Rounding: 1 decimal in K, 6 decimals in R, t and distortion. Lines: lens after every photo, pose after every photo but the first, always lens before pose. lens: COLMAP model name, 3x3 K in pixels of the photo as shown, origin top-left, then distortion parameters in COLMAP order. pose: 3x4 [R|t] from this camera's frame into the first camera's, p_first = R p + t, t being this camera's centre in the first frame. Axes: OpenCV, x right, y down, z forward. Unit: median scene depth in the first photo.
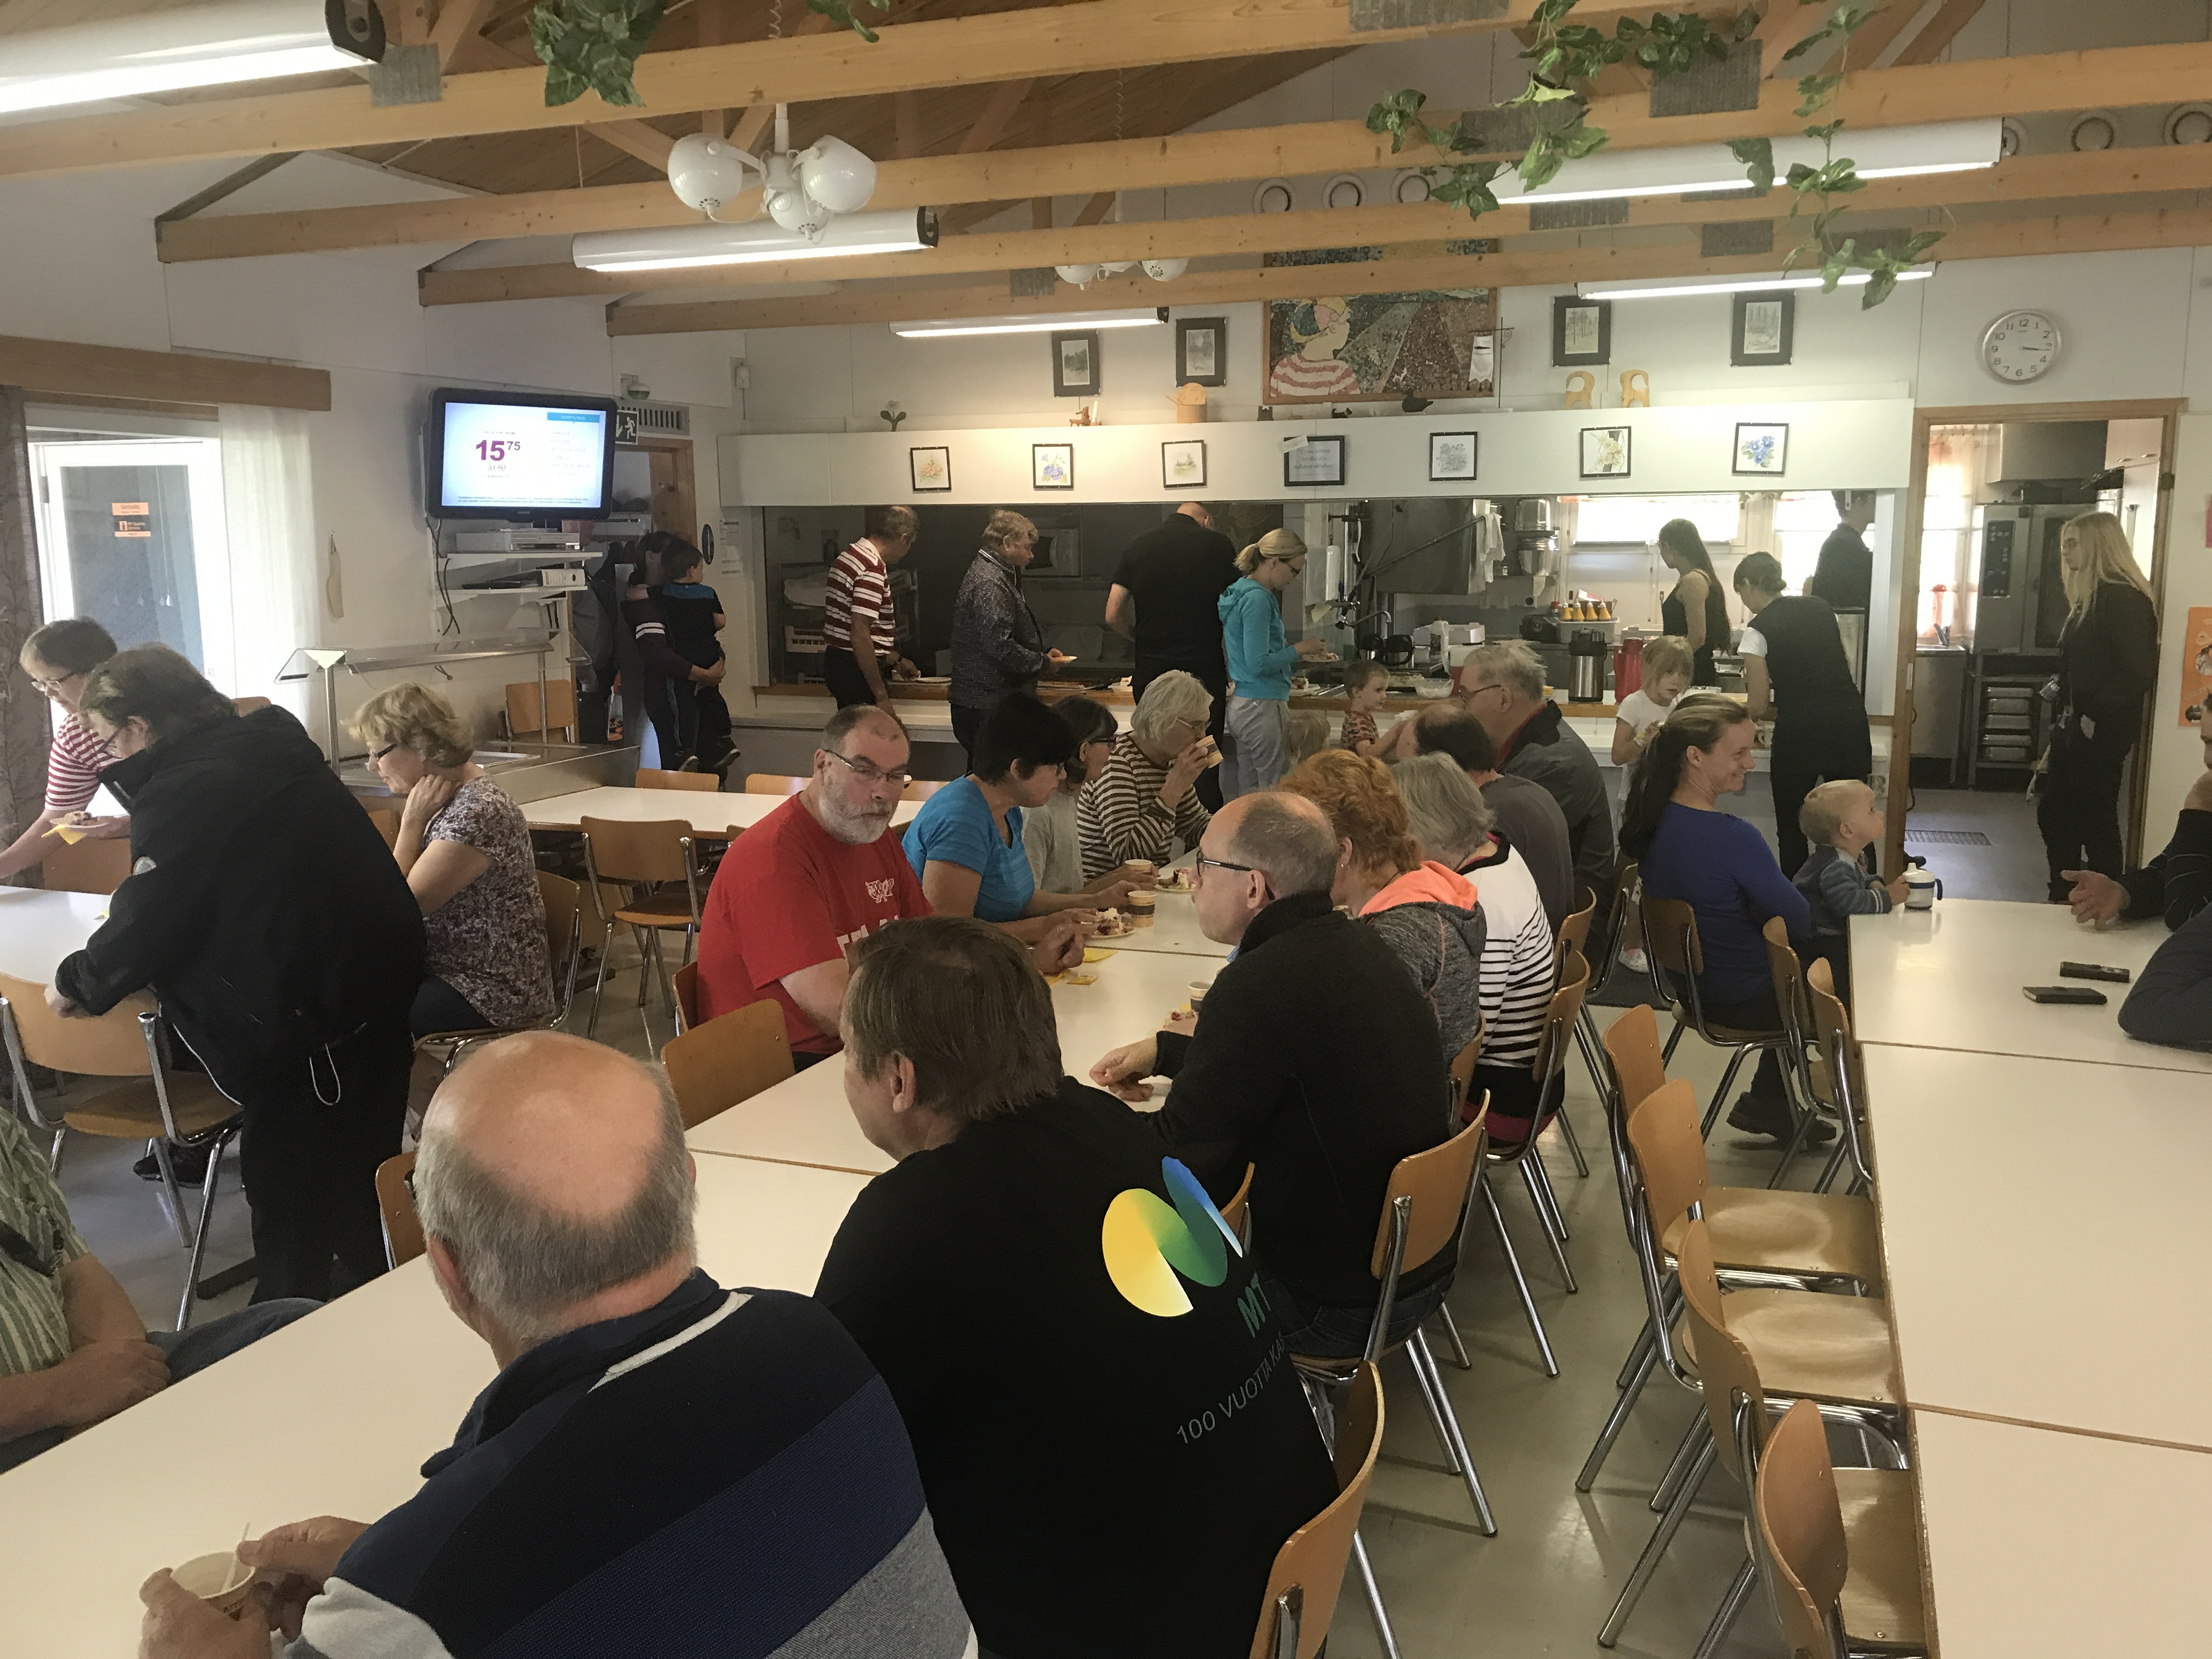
lens RADIAL K [[1787.3, 0, 1113.7], [0, 1787.3, 802.6], [0, 0, 1]] dist [0.095807, -0.196292]
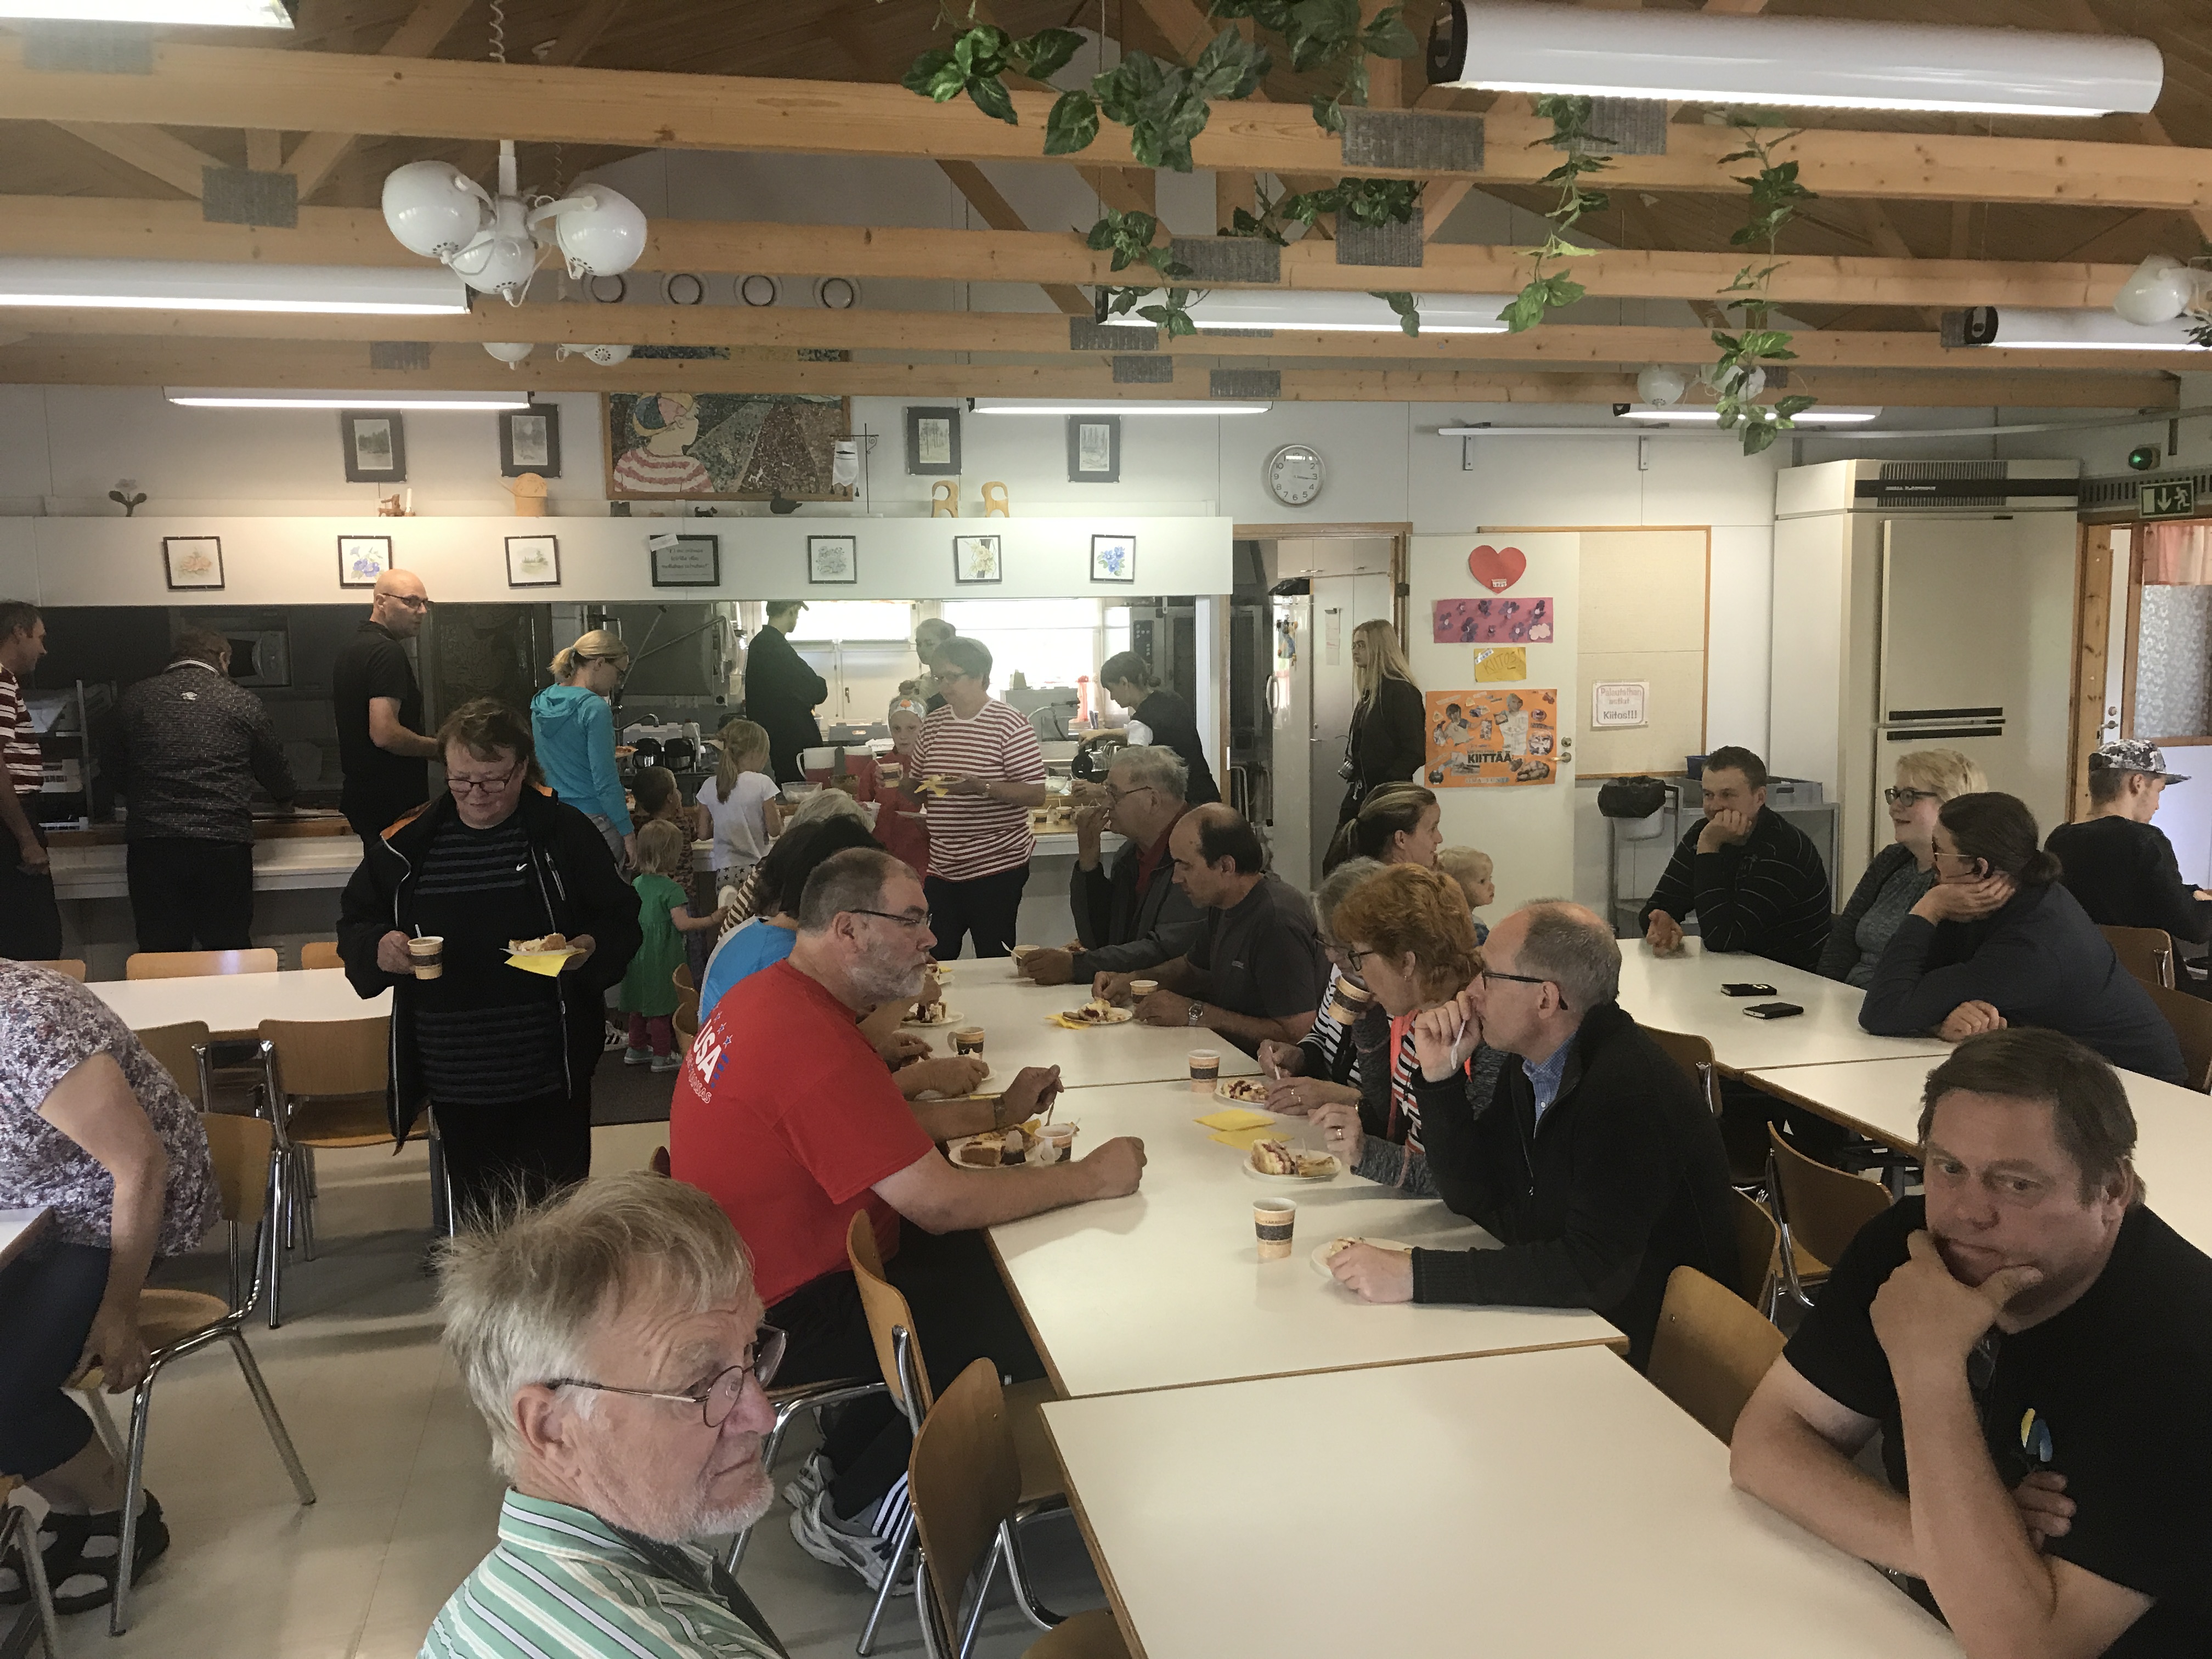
lens RADIAL K [[1792.5, 0, 1106.0], [0, 1792.5, 829.5], [0, 0, 1]] dist [0.000225, -0.002364]
pose [[0.840659, -0.066053, 0.537522, -0.218041], [0.085725, 0.996251, -0.011646, -0.018680], [-0.534737, 0.055870, 0.843170, 0.090130]]
